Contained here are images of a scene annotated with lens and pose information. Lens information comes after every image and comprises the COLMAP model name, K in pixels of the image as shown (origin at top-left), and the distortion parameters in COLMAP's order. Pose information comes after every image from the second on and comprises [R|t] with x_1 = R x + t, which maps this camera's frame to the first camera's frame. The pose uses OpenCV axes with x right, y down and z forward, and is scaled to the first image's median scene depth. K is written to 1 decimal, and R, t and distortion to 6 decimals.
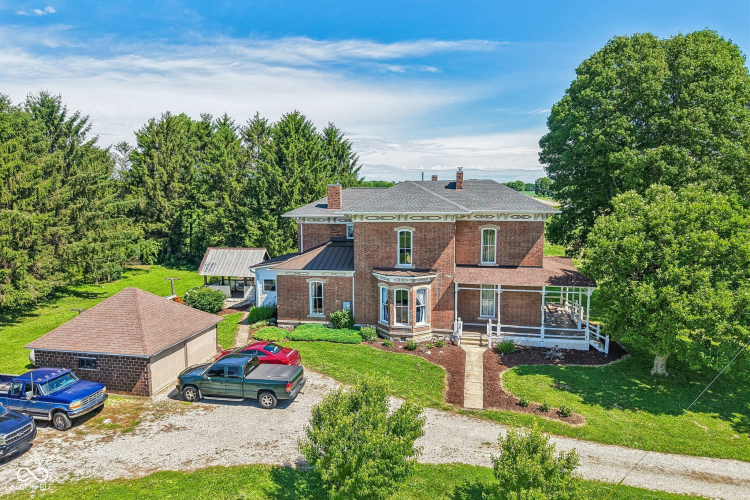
lens RADIAL K [[502.7, 0, 375.0], [0, 502.7, 250.0], [0, 0, 1]] dist [0.007402, -0.004200]
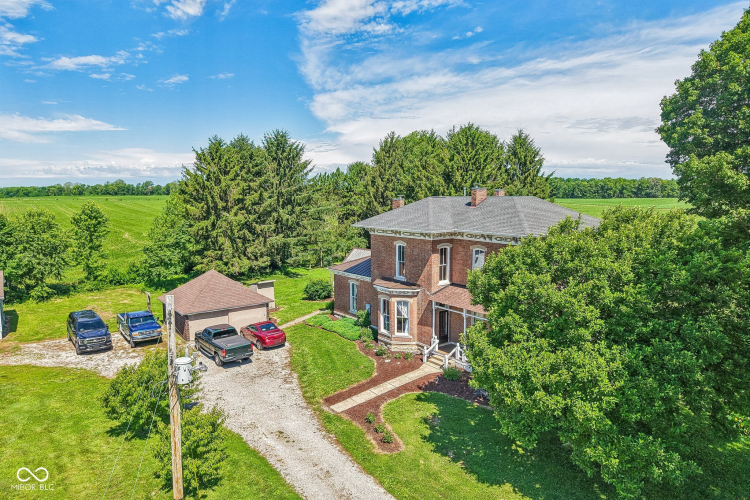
lens RADIAL K [[502.7, 0, 375.0], [0, 502.7, 250.0], [0, 0, 1]] dist [0.007402, -0.004200]
pose [[0.754726, 0.079082, -0.651256, 0.716322], [-0.077173, 0.996518, 0.031573, -0.057778], [0.651485, 0.026431, 0.758201, 0.158595]]
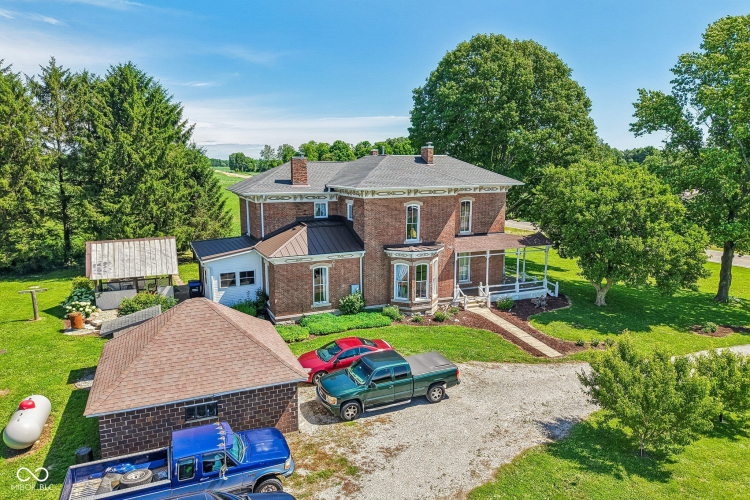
lens RADIAL K [[502.7, 0, 375.0], [0, 502.7, 250.0], [0, 0, 1]] dist [0.007402, -0.004200]
pose [[0.817470, -0.091773, 0.568613, -0.579233], [0.063787, 0.995577, 0.068981, -0.024254], [-0.572428, -0.020120, 0.819708, 0.226470]]
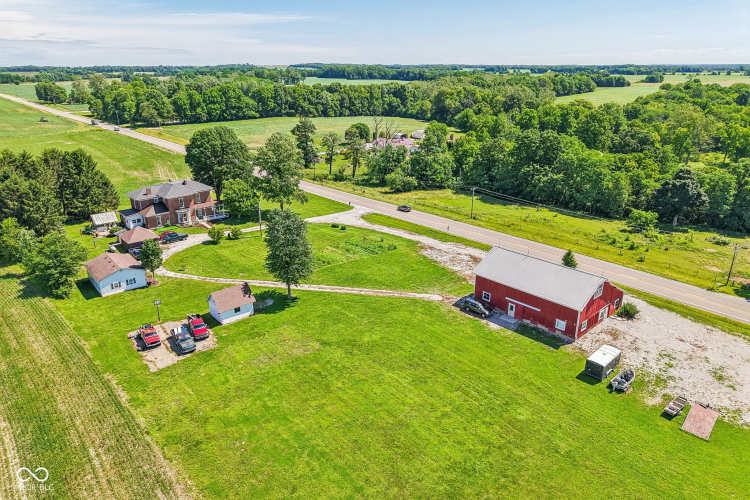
lens RADIAL K [[502.7, 0, 375.0], [0, 502.7, 250.0], [0, 0, 1]] dist [0.007402, -0.004200]
pose [[0.598924, -0.272146, 0.753145, -2.183174], [0.094002, 0.957874, 0.271370, -0.601931], [-0.795269, -0.091733, 0.599276, -2.729217]]
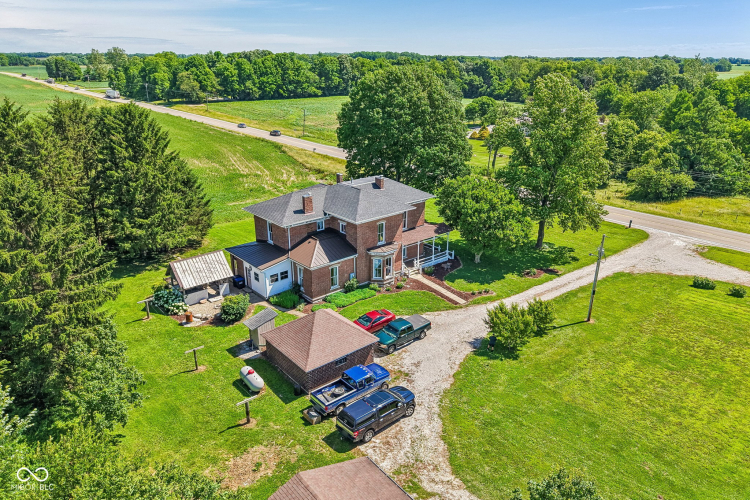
lens RADIAL K [[502.7, 0, 375.0], [0, 502.7, 250.0], [0, 0, 1]] dist [0.007402, -0.004200]
pose [[0.613479, -0.271444, 0.741594, -1.228263], [0.083045, 0.956038, 0.281238, -0.427892], [-0.785332, -0.110948, 0.609052, -0.015828]]
